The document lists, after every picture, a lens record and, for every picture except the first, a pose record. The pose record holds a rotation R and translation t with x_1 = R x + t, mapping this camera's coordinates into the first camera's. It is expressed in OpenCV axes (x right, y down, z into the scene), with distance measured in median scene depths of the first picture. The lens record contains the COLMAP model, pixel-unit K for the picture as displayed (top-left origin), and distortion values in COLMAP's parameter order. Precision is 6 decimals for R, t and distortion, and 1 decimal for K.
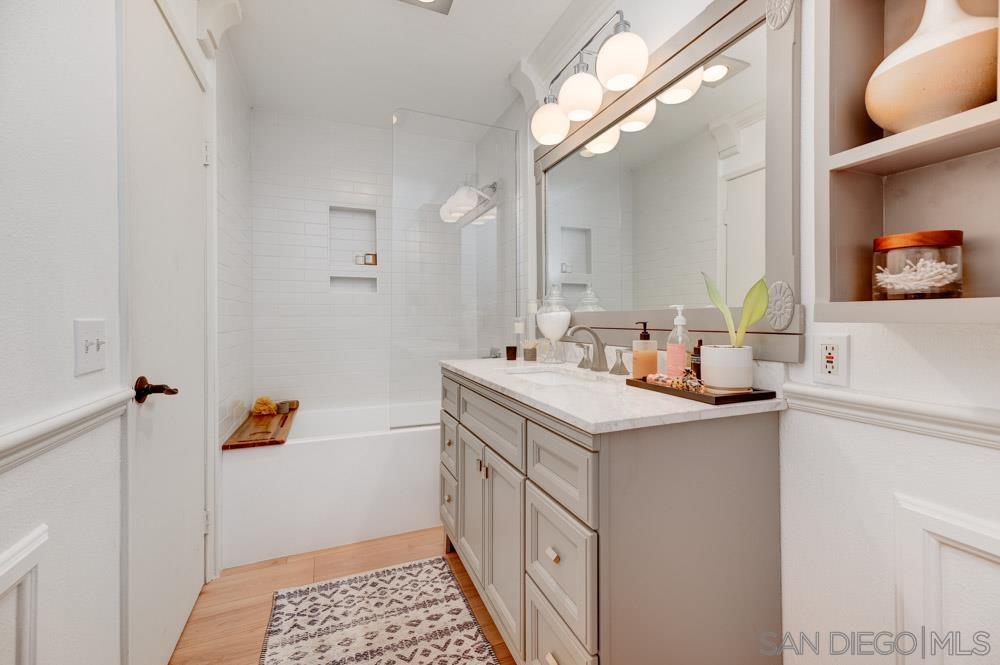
lens RADIAL K [[393.4, 0, 498.0], [0, 393.4, 322.9], [0, 0, 1]] dist [0.015935, -0.000554]
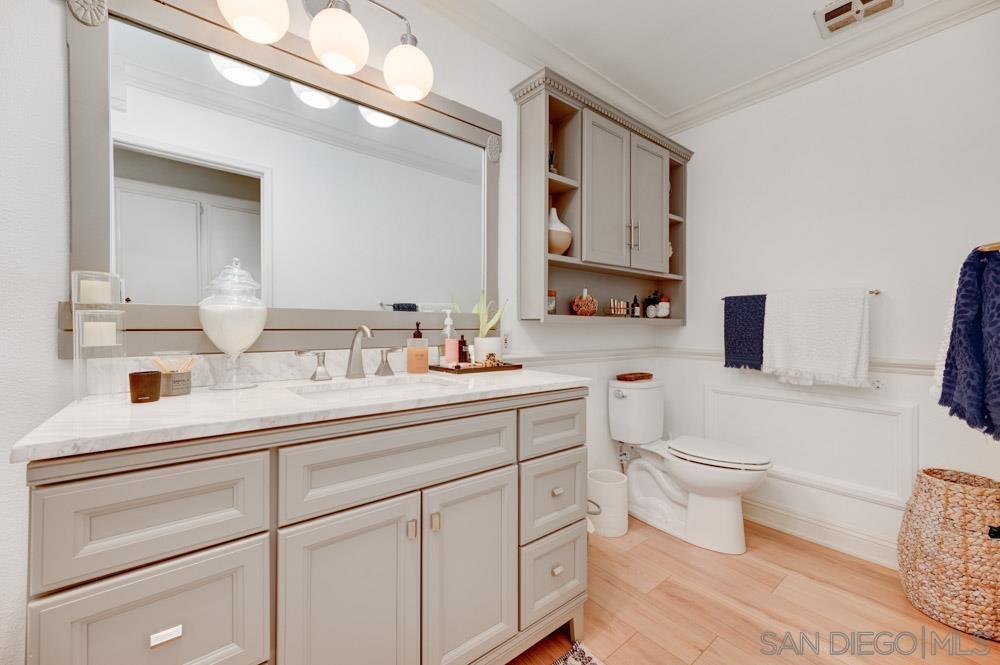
lens RADIAL K [[393.4, 0, 498.5], [0, 393.4, 330.6], [0, 0, 1]] dist [0.015935, -0.000554]
pose [[-0.260959, -0.010394, 0.965294, -0.804631], [0.005510, 0.999910, 0.012256, 0.008595], [-0.965334, 0.008517, -0.260879, 1.109023]]
